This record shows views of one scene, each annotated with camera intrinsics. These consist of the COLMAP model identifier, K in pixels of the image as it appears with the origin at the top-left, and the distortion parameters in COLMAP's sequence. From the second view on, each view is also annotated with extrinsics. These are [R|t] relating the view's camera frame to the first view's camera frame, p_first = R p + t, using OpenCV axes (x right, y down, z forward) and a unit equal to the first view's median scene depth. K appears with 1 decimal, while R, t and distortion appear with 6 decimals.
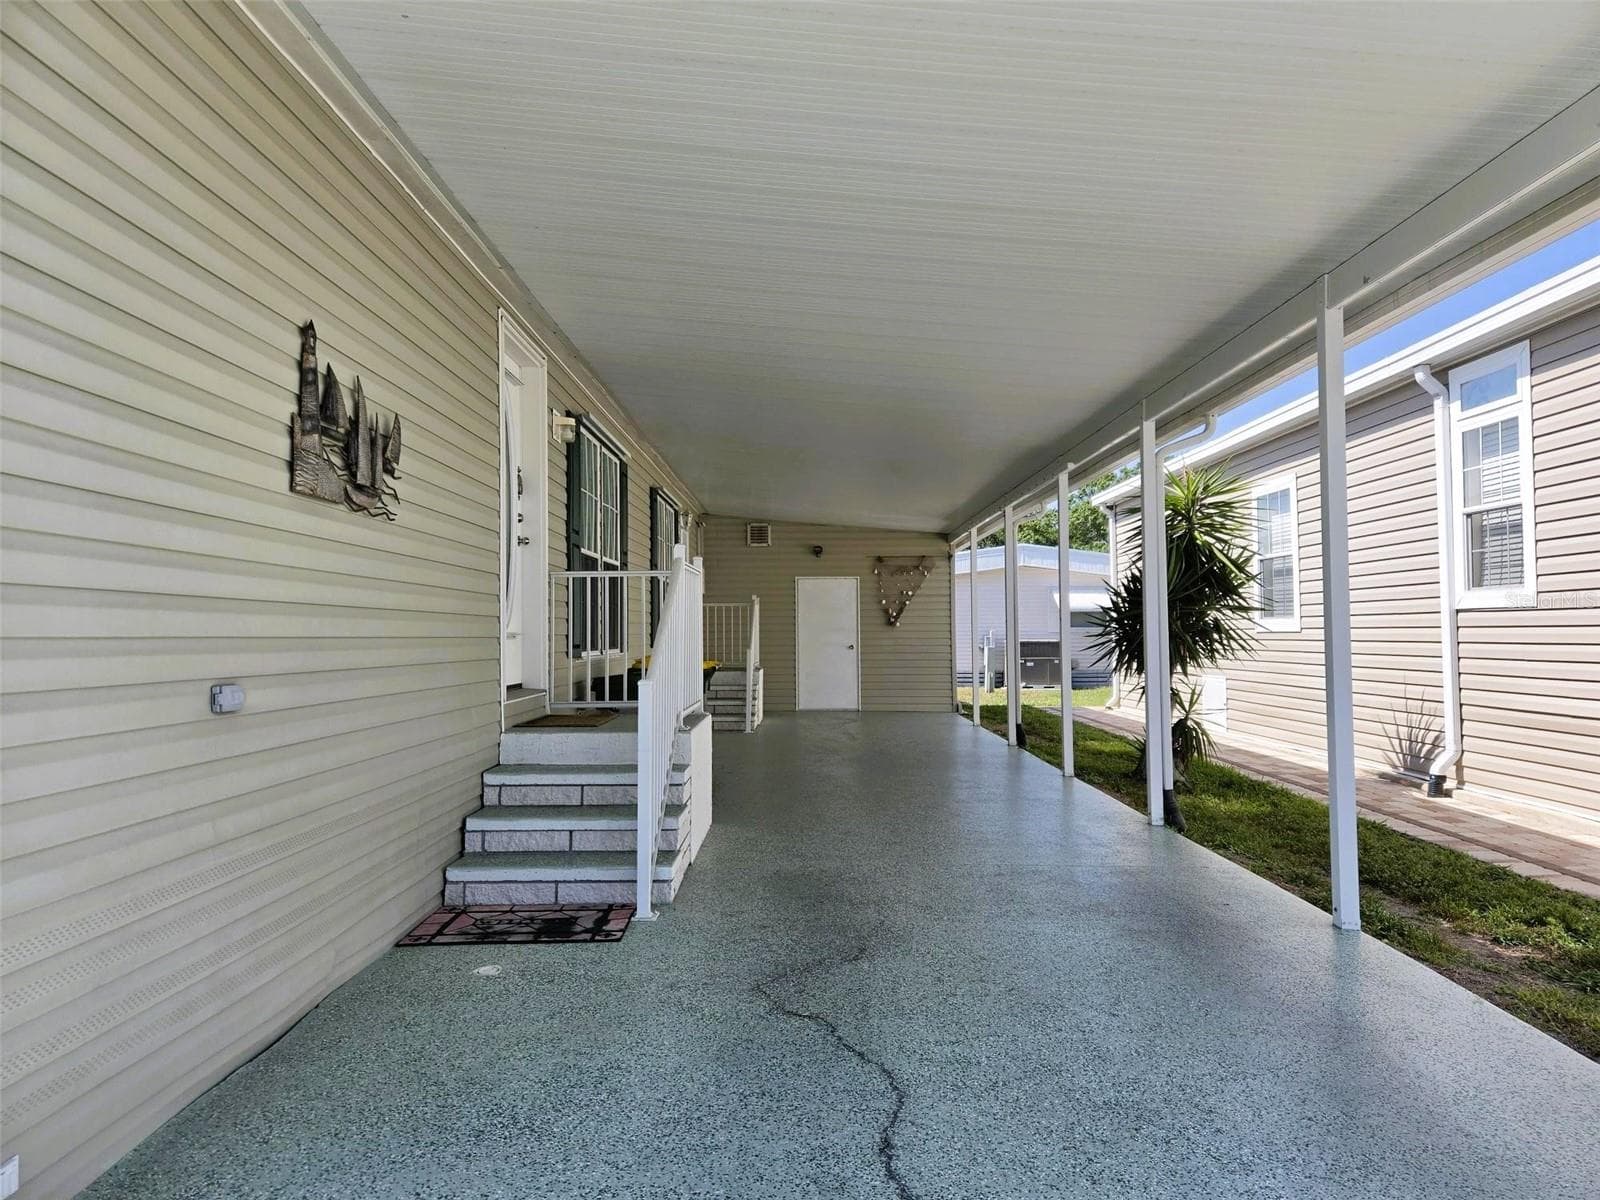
lens RADIAL K [[1082.0, 0, 792.1], [0, 1082.0, 594.0], [0, 0, 1]] dist [0.047842, -0.000912]
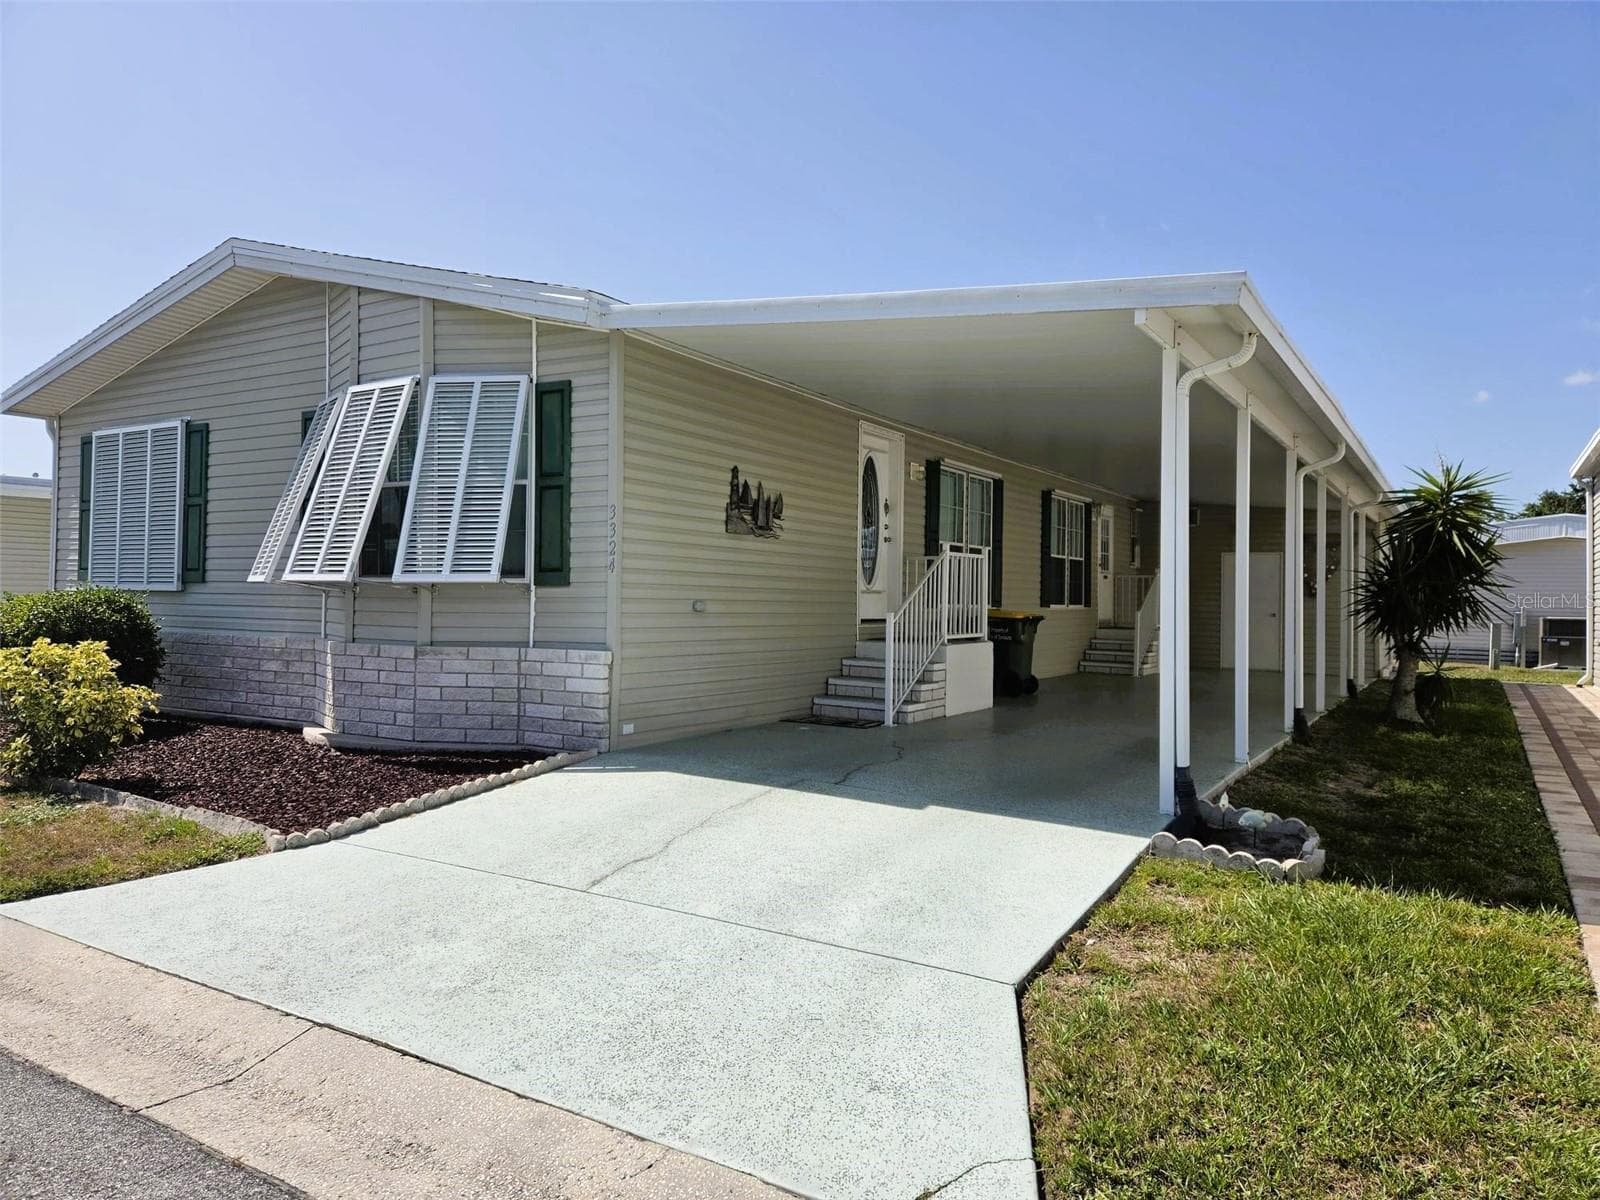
lens RADIAL K [[1082.0, 0, 792.1], [0, 1082.0, 594.0], [0, 0, 1]] dist [0.047842, -0.000912]
pose [[0.854063, 0.022040, -0.519703, 0.792599], [-0.006622, 0.999482, 0.031505, -0.020228], [0.520128, -0.023466, 0.853766, -0.885512]]
